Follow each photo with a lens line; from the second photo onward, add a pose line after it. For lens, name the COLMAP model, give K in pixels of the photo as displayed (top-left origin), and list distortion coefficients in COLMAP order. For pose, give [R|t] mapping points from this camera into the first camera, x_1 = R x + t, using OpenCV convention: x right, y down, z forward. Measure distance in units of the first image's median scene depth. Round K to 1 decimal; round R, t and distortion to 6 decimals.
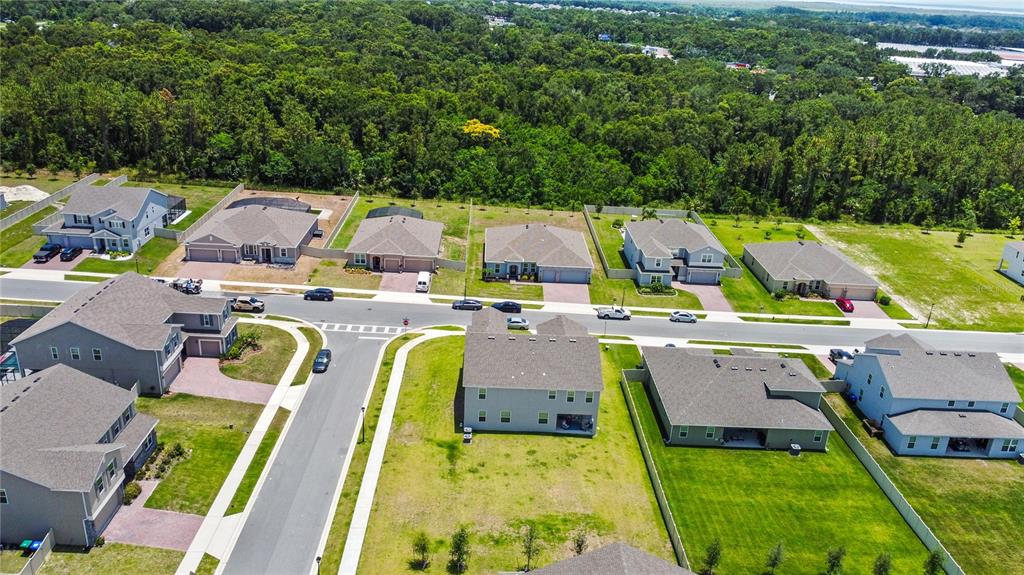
lens RADIAL K [[777.6, 0, 512.0], [0, 777.6, 287.5], [0, 0, 1]] dist [-0.000656, -0.005645]
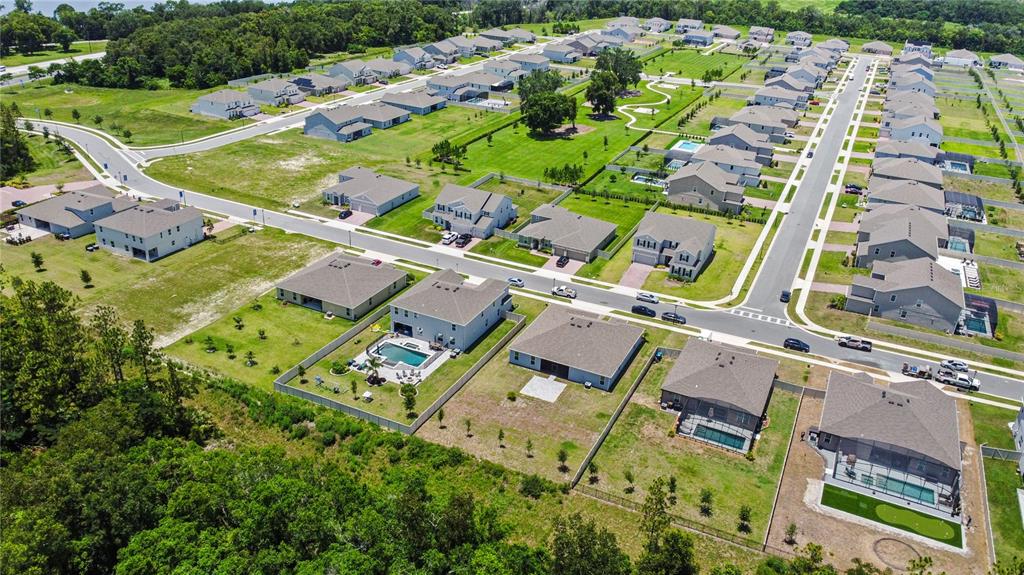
lens RADIAL K [[777.6, 0, 512.0], [0, 777.6, 287.5], [0, 0, 1]] dist [-0.000656, -0.005645]
pose [[-0.888130, -0.285015, 0.360543, -0.231504], [0.071641, 0.689042, 0.721172, -0.820215], [-0.453974, 0.666324, -0.591540, 1.608892]]
